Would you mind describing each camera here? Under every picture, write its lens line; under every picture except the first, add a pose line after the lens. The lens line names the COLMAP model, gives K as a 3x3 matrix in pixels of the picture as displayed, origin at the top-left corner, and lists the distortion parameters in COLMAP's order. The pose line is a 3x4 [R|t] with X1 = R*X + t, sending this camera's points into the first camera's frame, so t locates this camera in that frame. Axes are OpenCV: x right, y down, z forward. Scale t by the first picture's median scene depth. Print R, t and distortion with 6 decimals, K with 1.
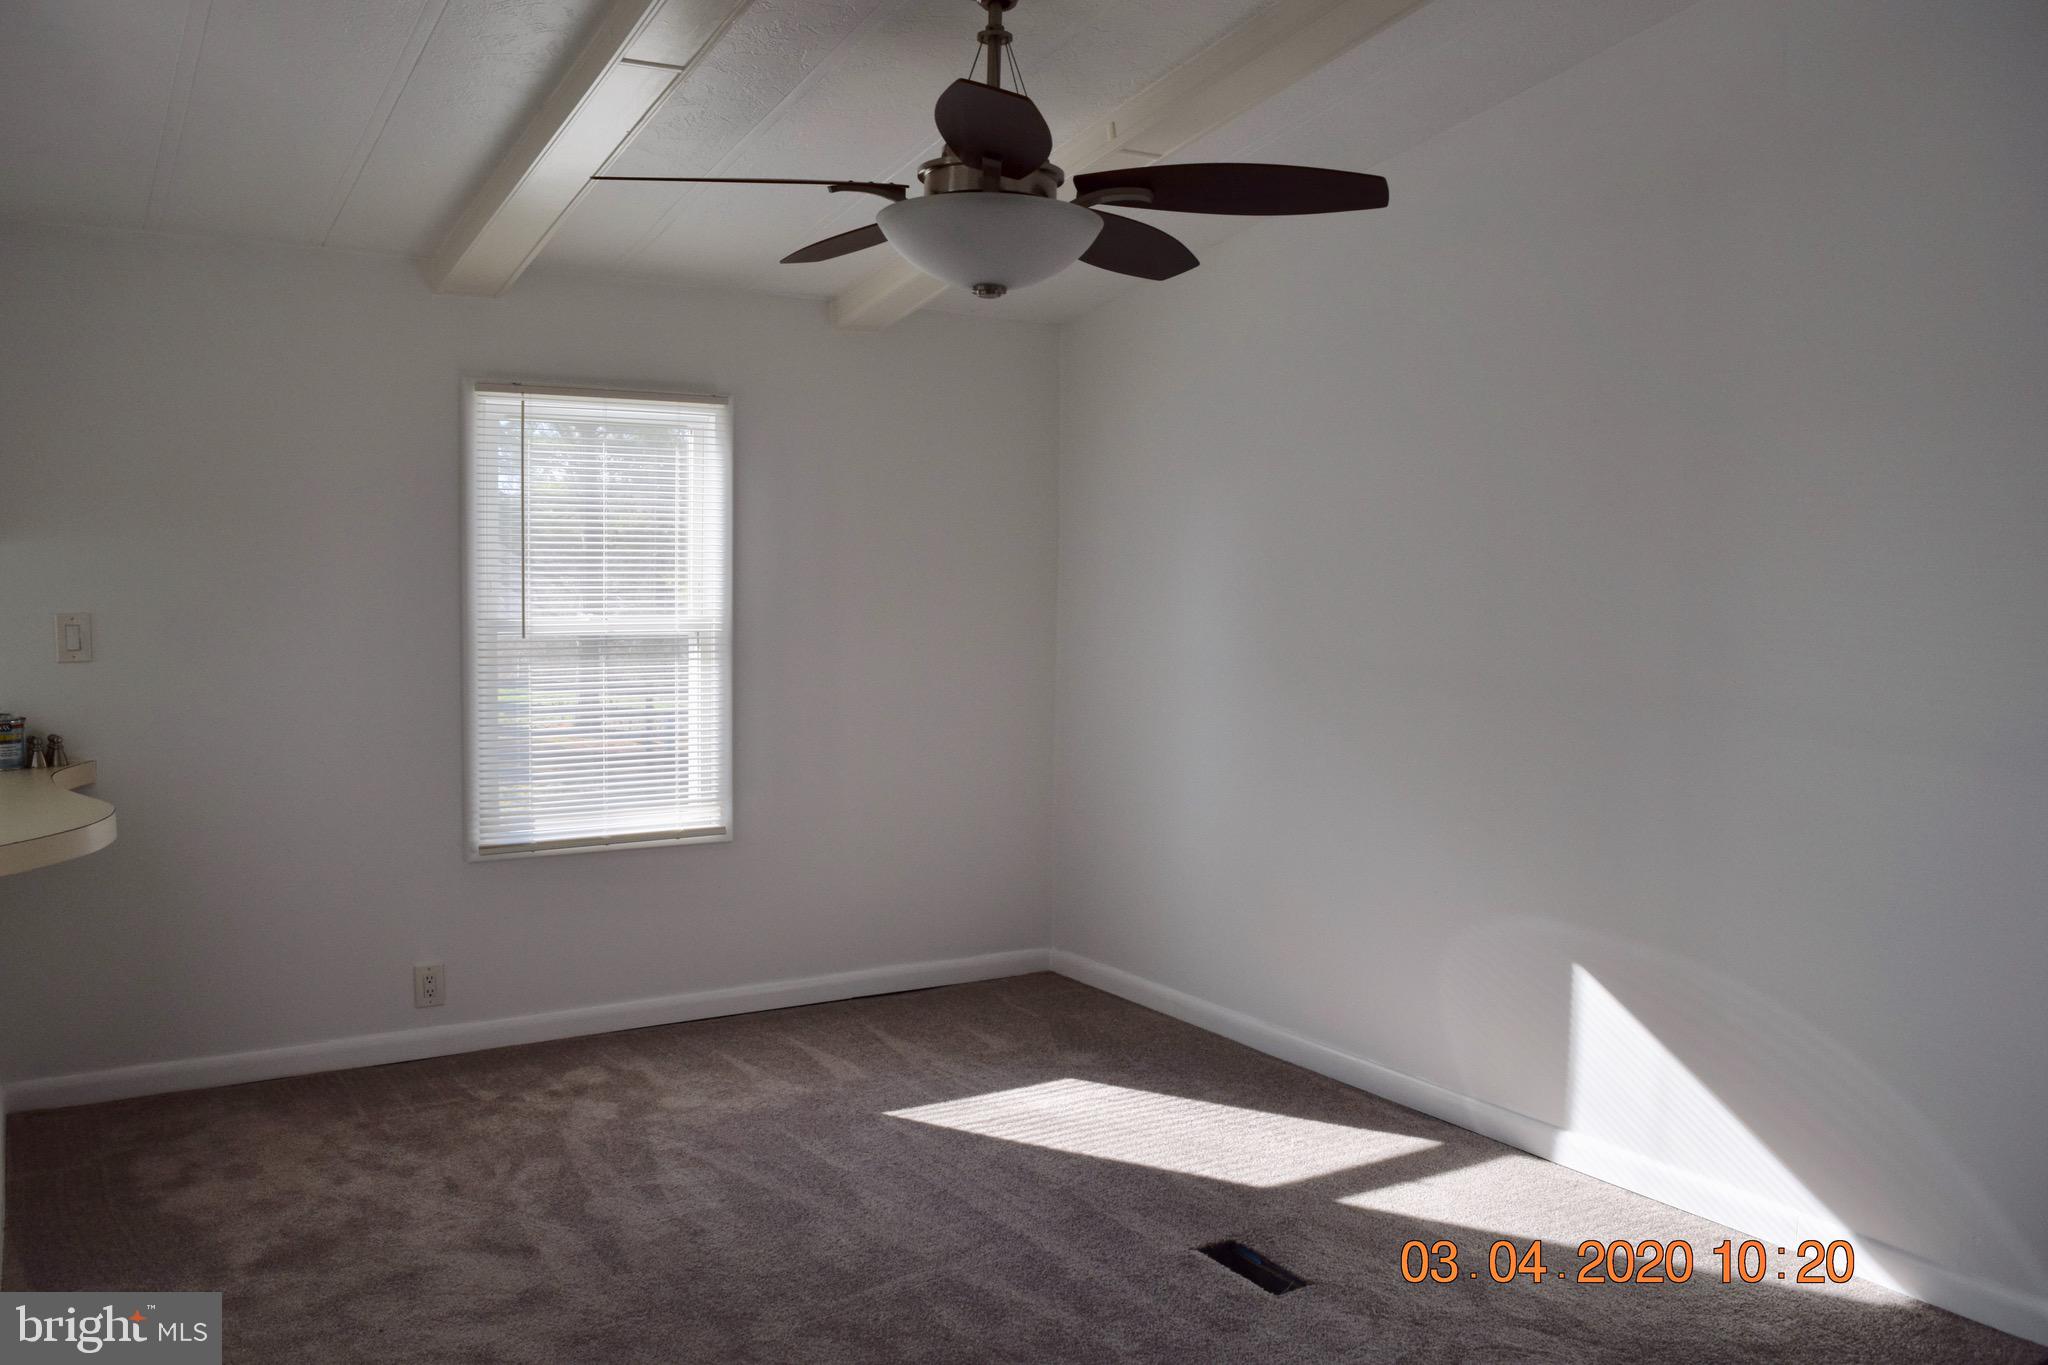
lens RADIAL K [[1603.6, 0, 1022.5], [0, 1603.6, 680.5], [0, 0, 1]] dist [-0.094615, 0.022152]
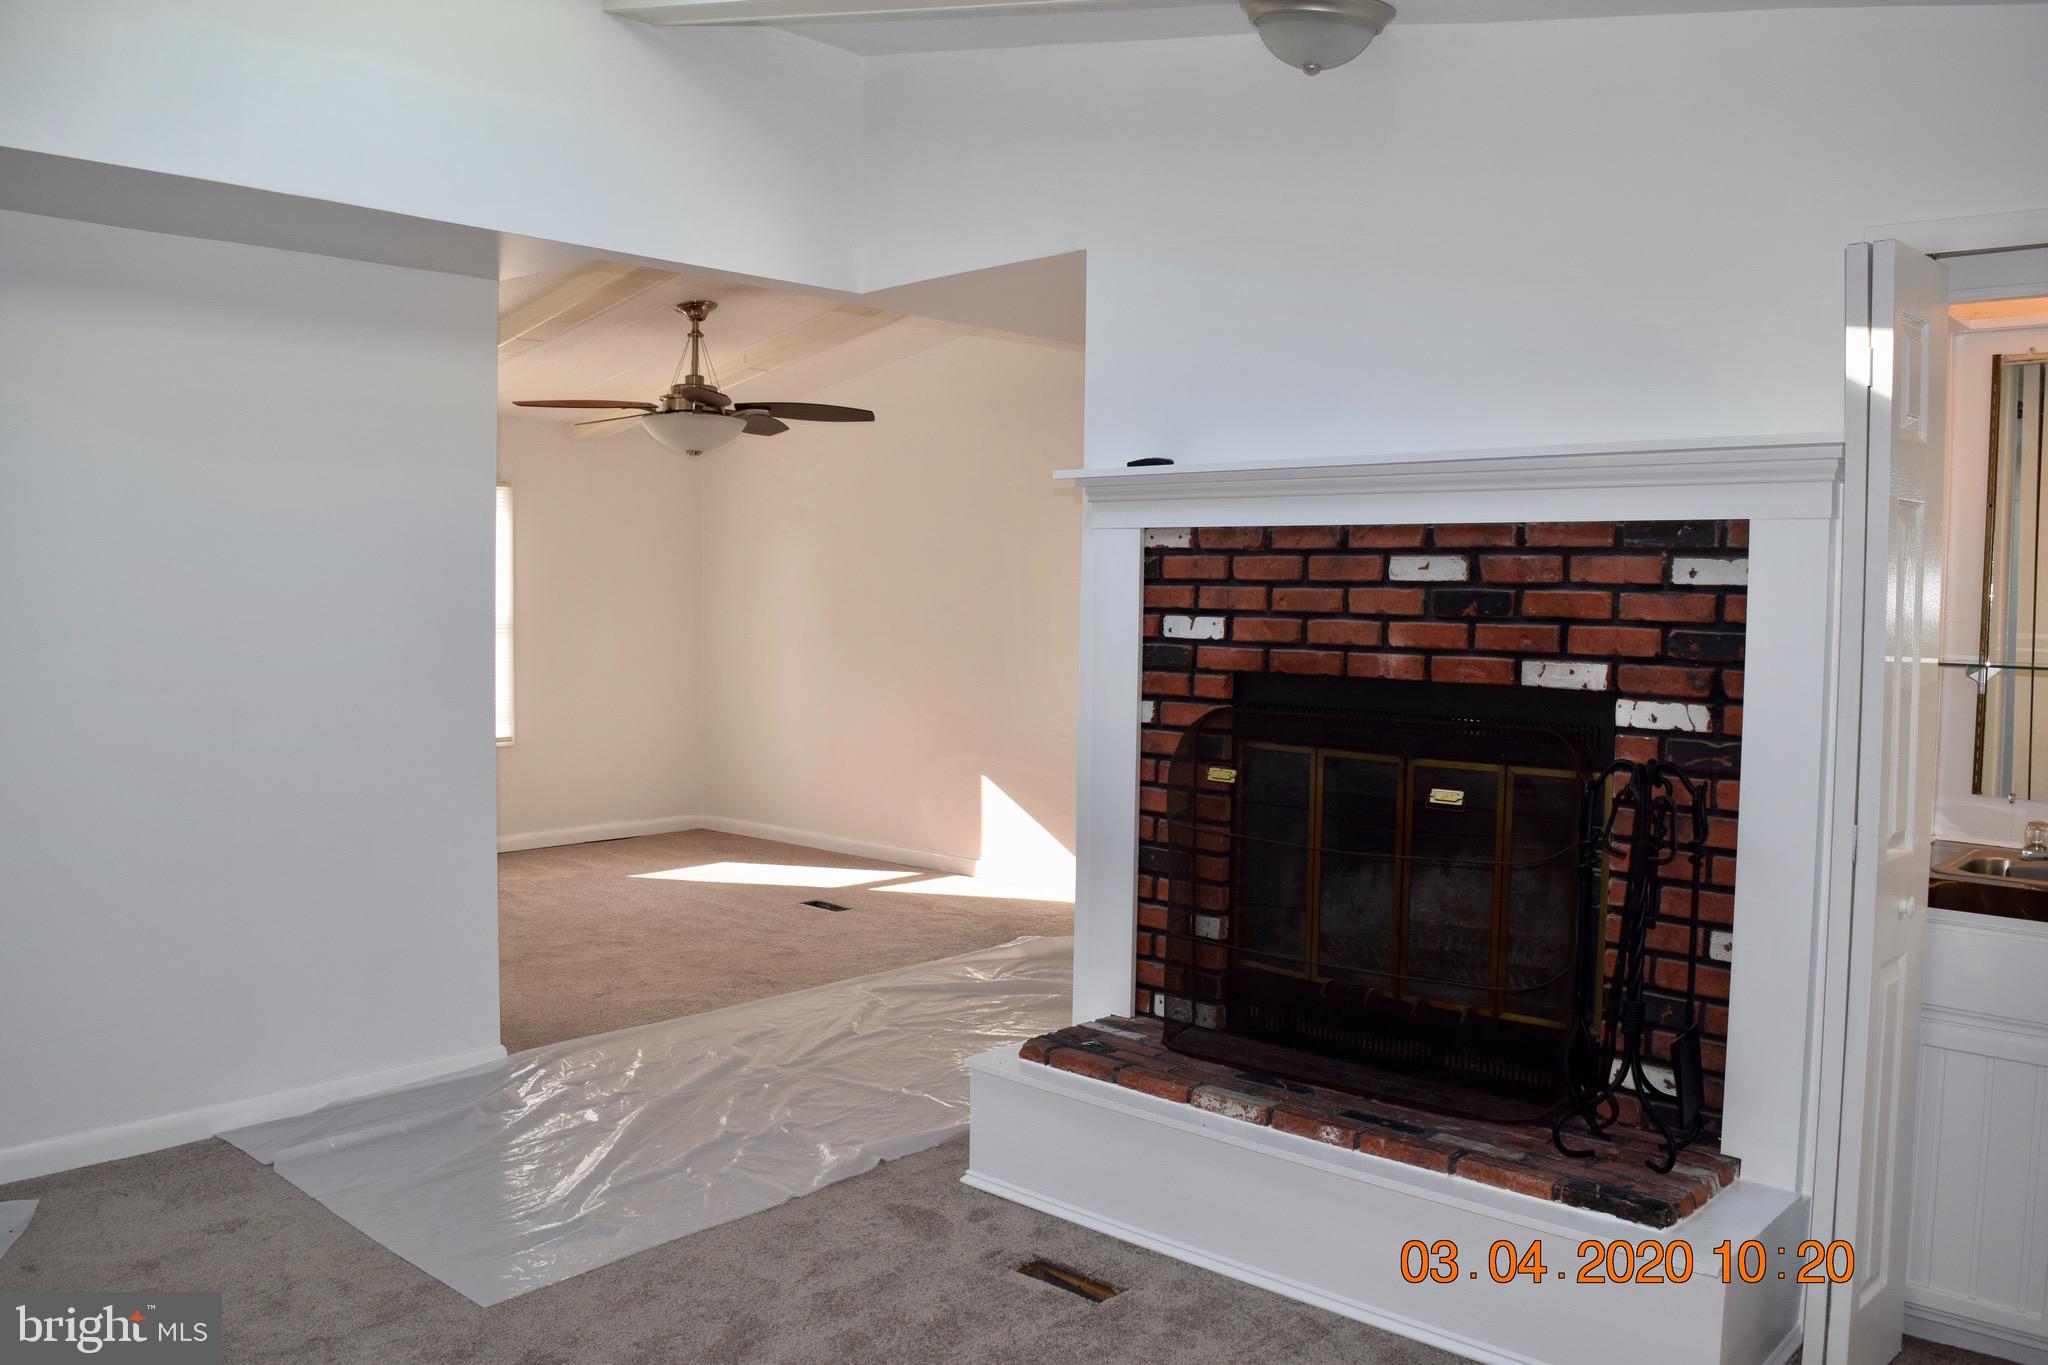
lens RADIAL K [[1603.6, 0, 1024.9], [0, 1603.6, 682.7], [0, 0, 1]] dist [-0.094615, 0.022152]
pose [[0.967511, -0.017260, 0.252241, -0.122565], [0.018138, 0.999835, -0.001157, 0.065678], [-0.252179, 0.005695, 0.967664, -1.062234]]
